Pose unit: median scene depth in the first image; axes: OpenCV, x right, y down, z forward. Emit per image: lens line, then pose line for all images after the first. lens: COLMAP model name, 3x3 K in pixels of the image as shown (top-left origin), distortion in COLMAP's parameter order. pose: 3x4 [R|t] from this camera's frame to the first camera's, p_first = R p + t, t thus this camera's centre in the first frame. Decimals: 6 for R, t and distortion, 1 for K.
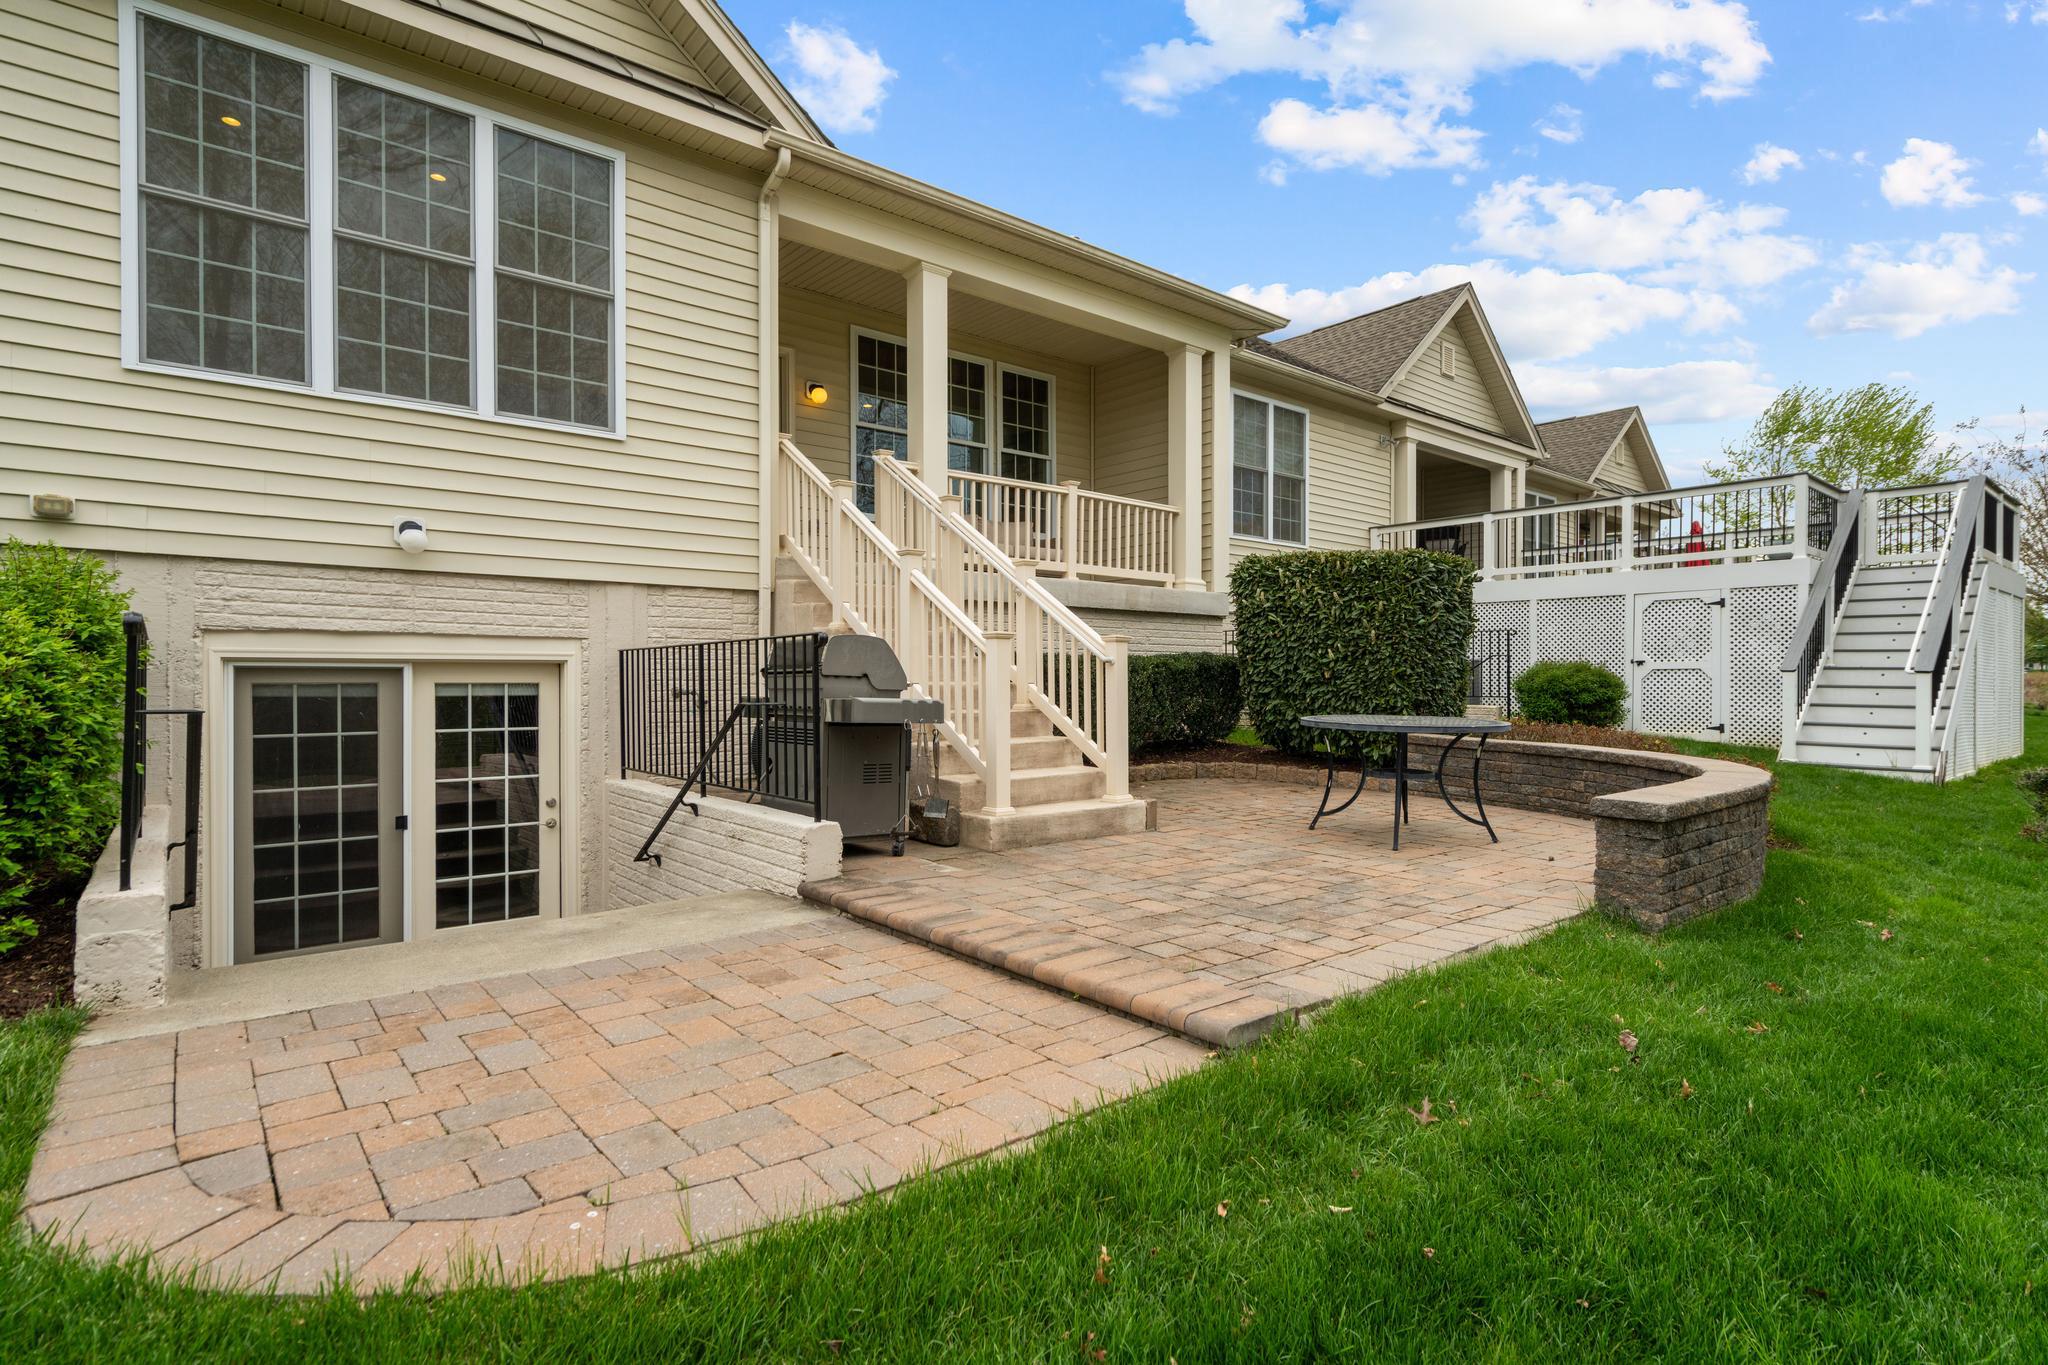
lens RADIAL K [[1024.7, 0, 1024.0], [0, 1024.7, 682.5], [0, 0, 1]] dist [0.000720, -0.000393]
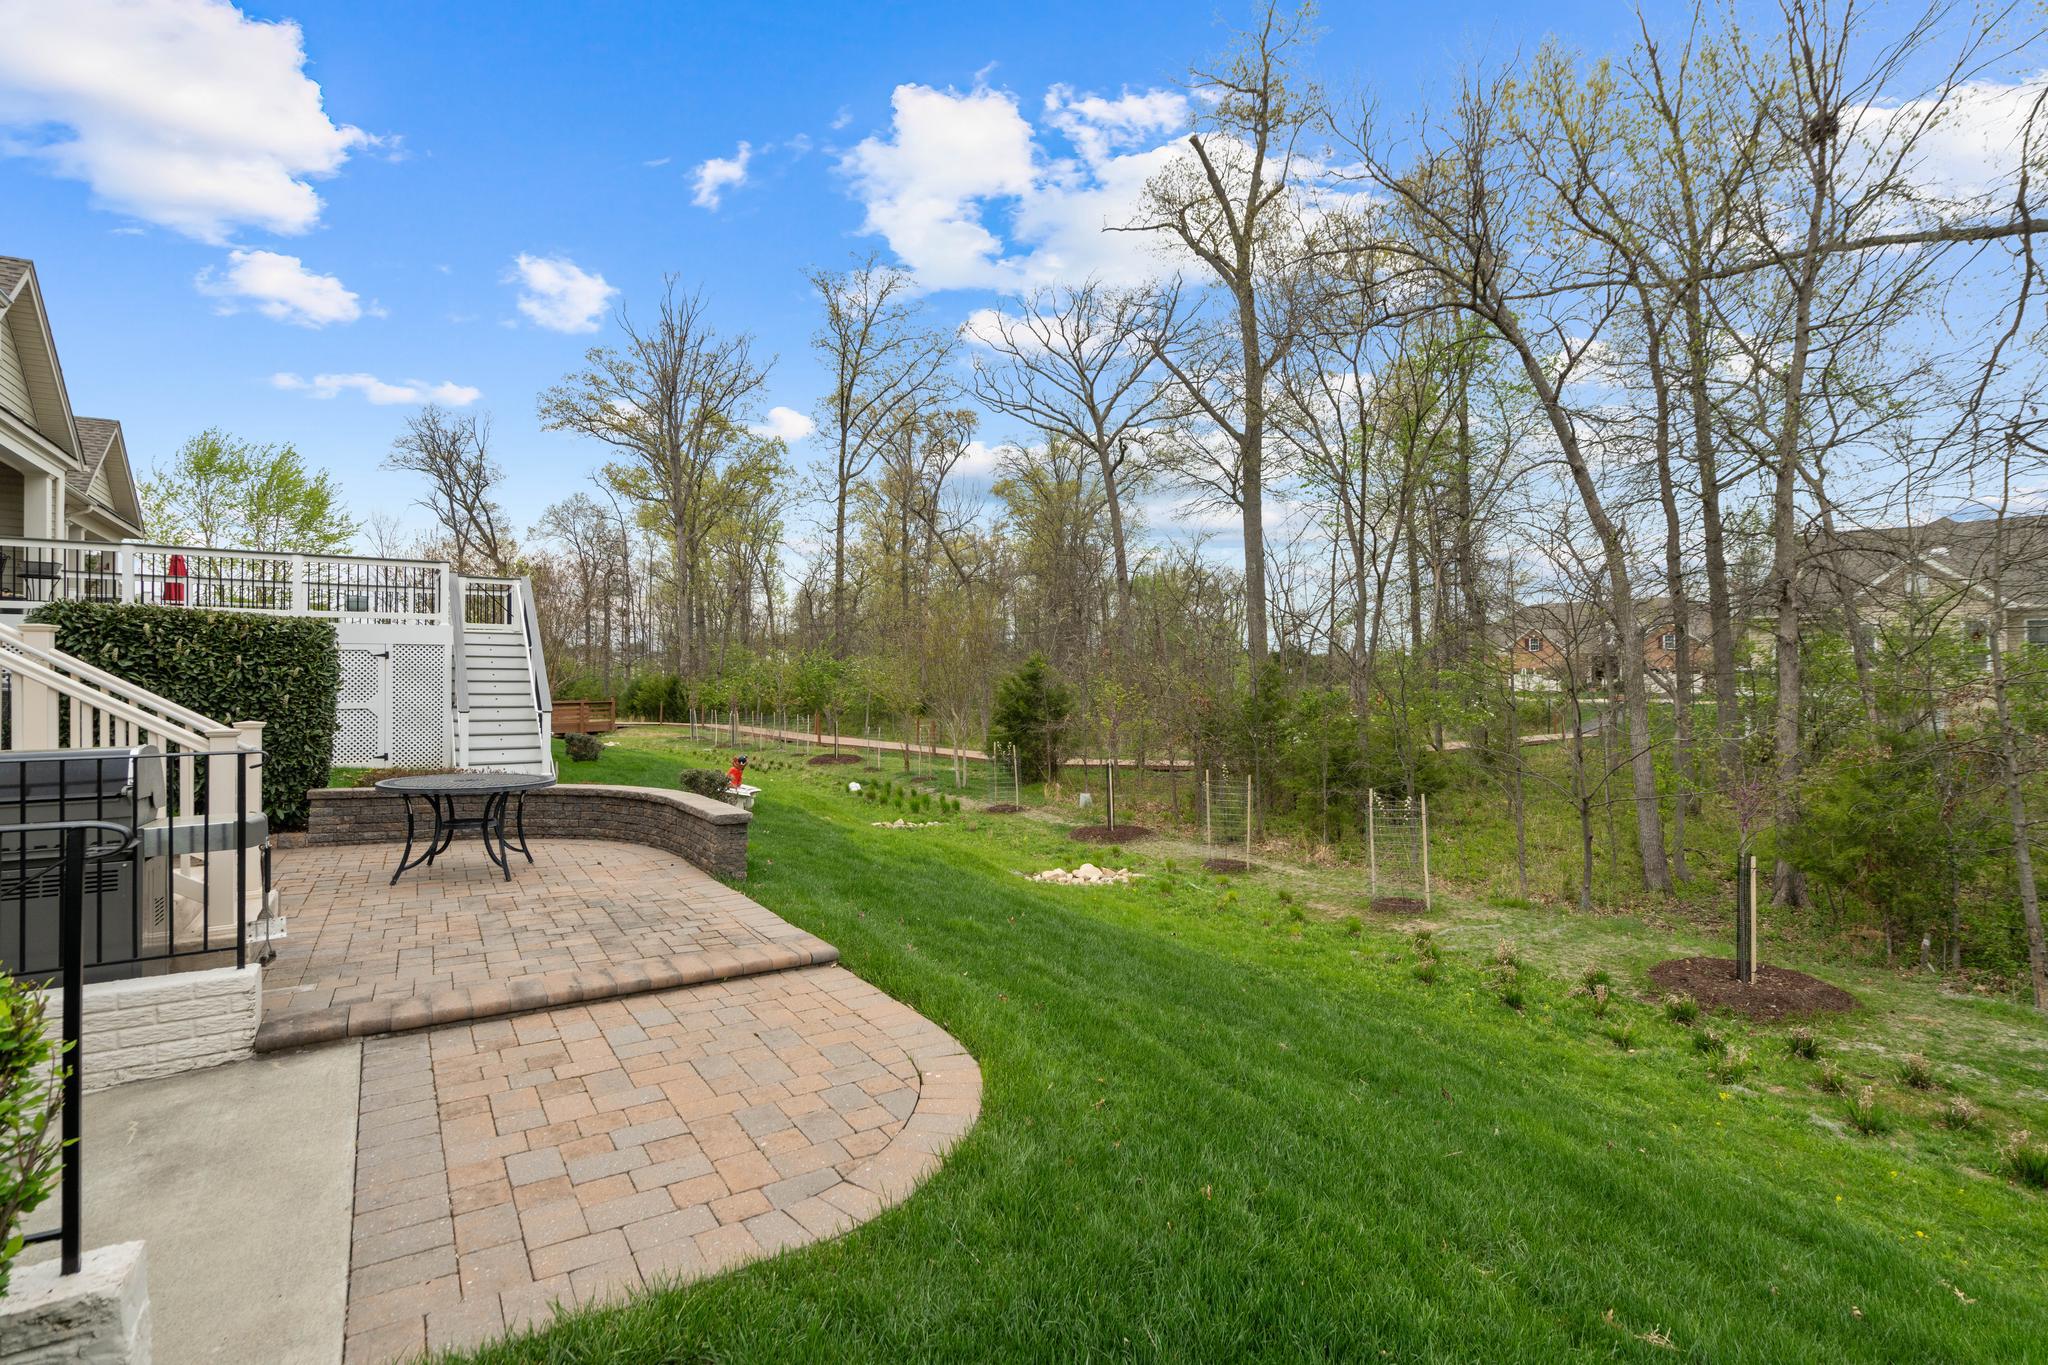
lens RADIAL K [[967.9, 0, 1024.0], [0, 967.9, 682.5], [0, 0, 1]] dist [-0.000699, 0.000108]
pose [[0.119645, -0.001564, 0.992816, -1.201039], [0.002217, 0.999997, 0.001308, -0.138854], [-0.992814, 0.002044, 0.119648, 0.294851]]
